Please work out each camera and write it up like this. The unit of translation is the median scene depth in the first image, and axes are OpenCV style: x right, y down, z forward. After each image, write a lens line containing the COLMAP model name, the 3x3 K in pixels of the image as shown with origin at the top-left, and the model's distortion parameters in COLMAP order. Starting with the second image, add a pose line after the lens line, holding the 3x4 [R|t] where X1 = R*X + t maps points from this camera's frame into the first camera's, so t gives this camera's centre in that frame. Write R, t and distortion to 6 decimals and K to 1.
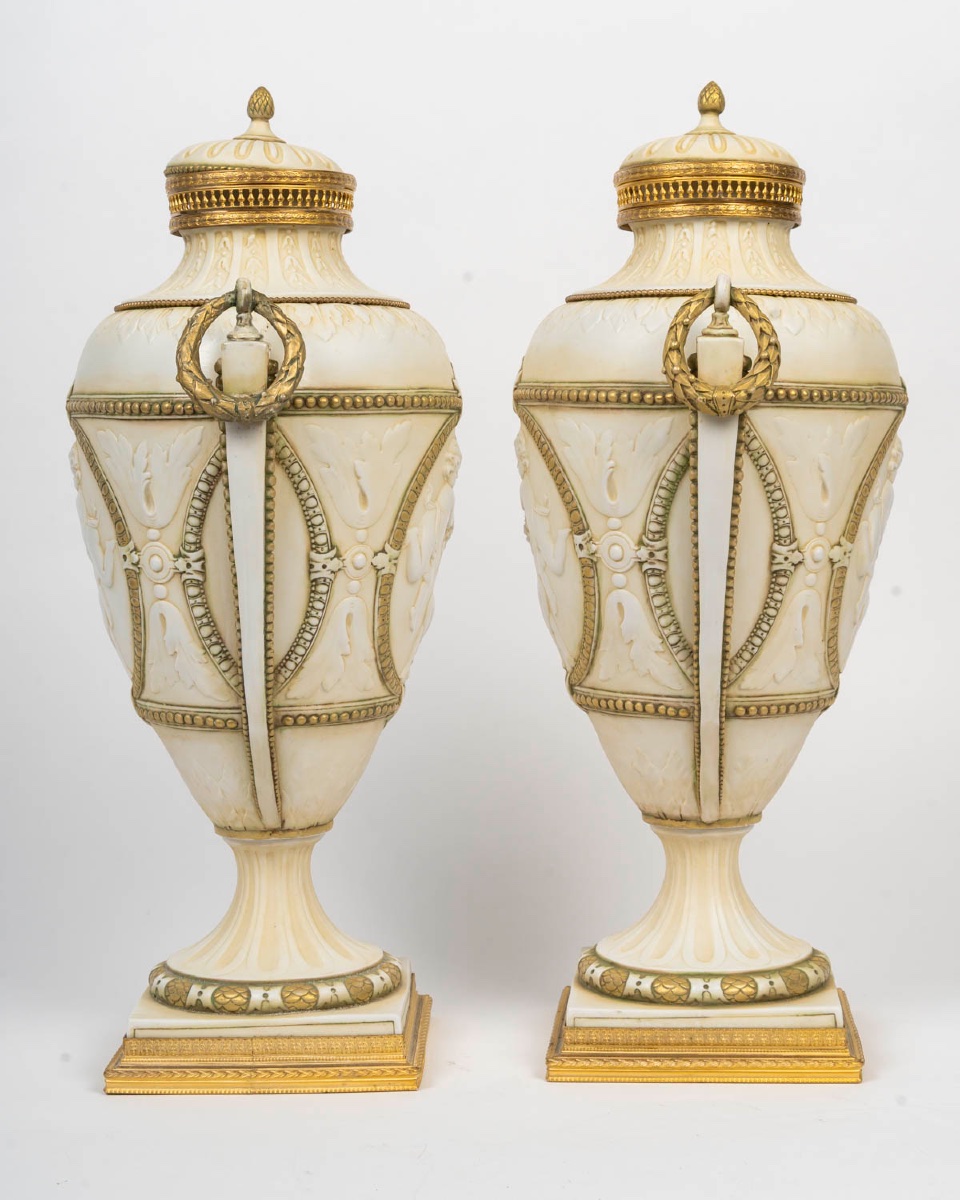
lens RADIAL K [[2844.6, 0, 480.0], [0, 2844.6, 600.0], [0, 0, 1]] dist [0.075358, -0.140324]
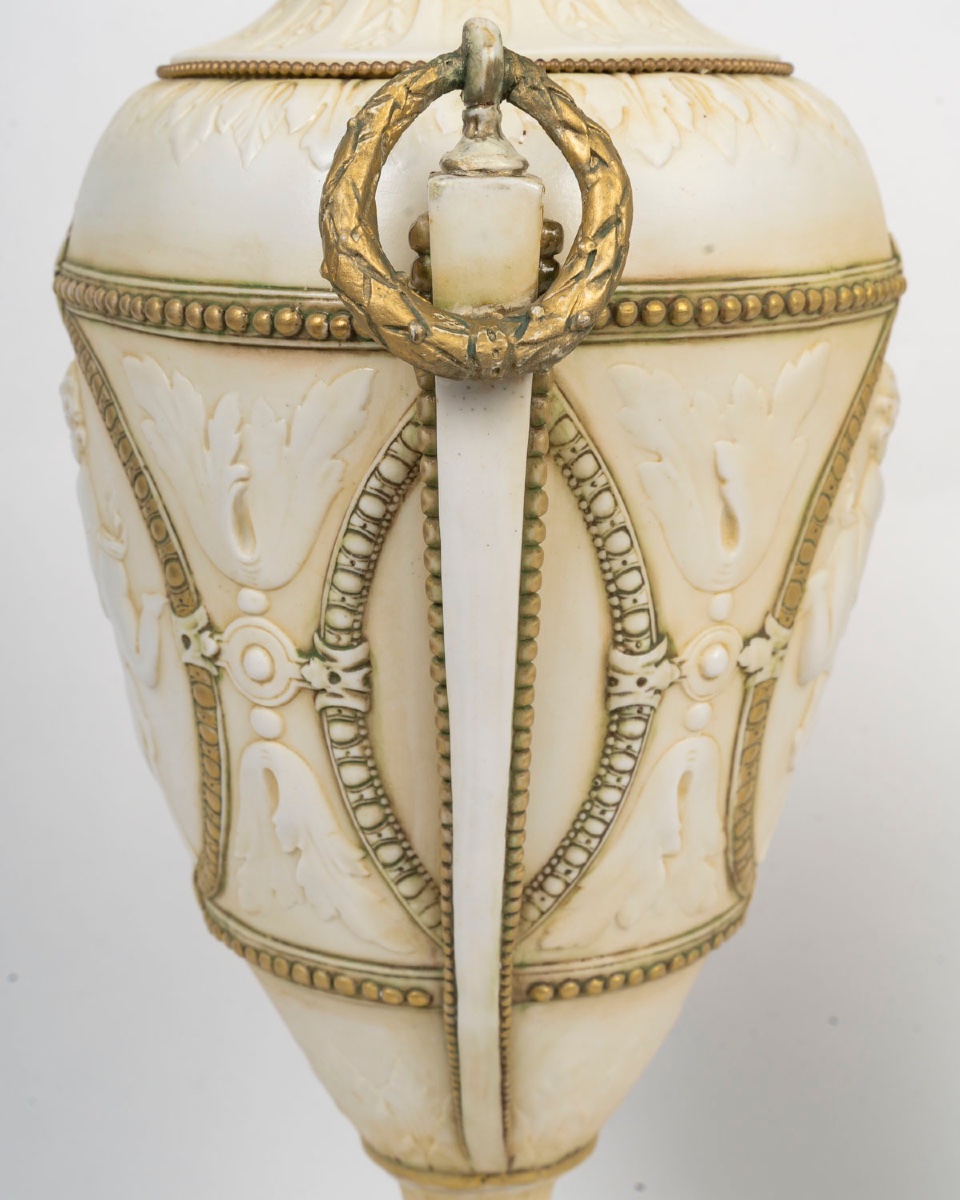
lens RADIAL K [[2844.6, 0, 480.0], [0, 2844.6, 600.0], [0, 0, 1]] dist [0.075358, -0.140324]
pose [[0.999957, 0.009137, 0.001792, -0.080373], [-0.009279, 0.993845, 0.110387, -0.072544], [-0.000773, -0.110399, 0.993887, 0.562143]]
